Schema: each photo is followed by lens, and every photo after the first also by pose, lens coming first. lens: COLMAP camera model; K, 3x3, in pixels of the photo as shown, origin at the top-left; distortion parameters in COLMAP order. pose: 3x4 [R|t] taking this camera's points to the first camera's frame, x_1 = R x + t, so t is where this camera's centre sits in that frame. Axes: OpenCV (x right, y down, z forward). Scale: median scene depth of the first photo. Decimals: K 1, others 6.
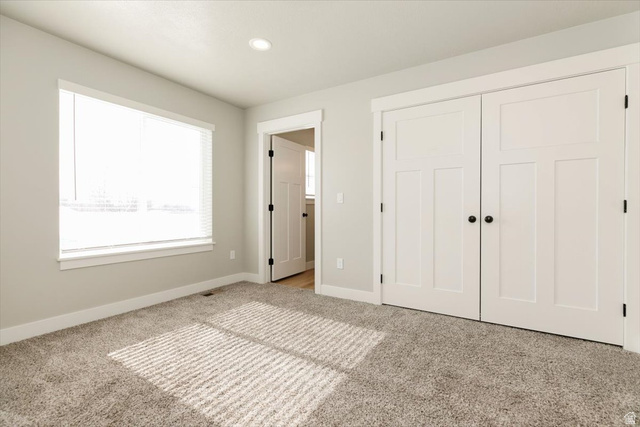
lens RADIAL K [[289.6, 0, 318.6], [0, 289.6, 209.9], [0, 0, 1]] dist [0.001350, 0.000018]
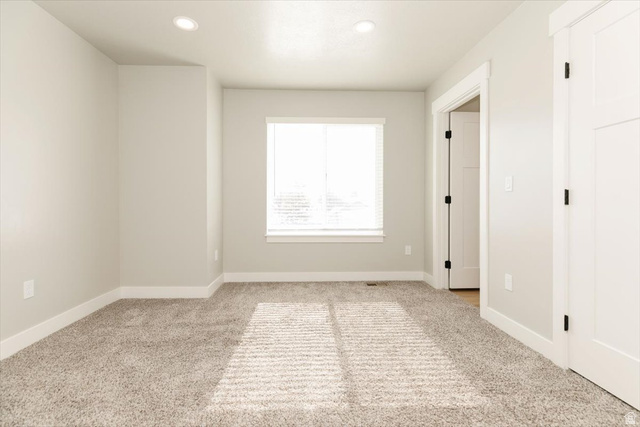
lens RADIAL K [[292.0, 0, 309.9], [0, 292.0, 202.8], [0, 0, 1]] dist [0.000517, -0.000079]
pose [[0.560129, -0.004083, -0.828395, 0.466678], [0.003461, 0.999991, -0.002588, 0.002963], [0.828398, -0.001417, 0.560138, 0.304086]]
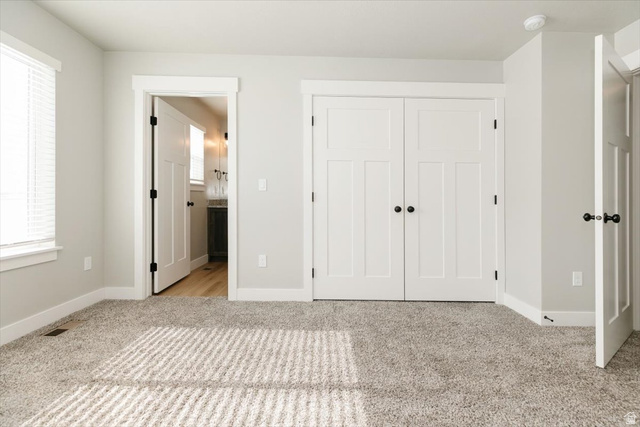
lens RADIAL K [[293.6, 0, 319.6], [0, 293.6, 197.6], [0, 0, 1]] dist [0.001951, -0.000158]
pose [[0.843149, 0.016374, 0.537430, -0.319585], [-0.015594, 0.999860, -0.005998, -0.001319], [-0.537453, -0.003323, 0.843287, 0.215136]]
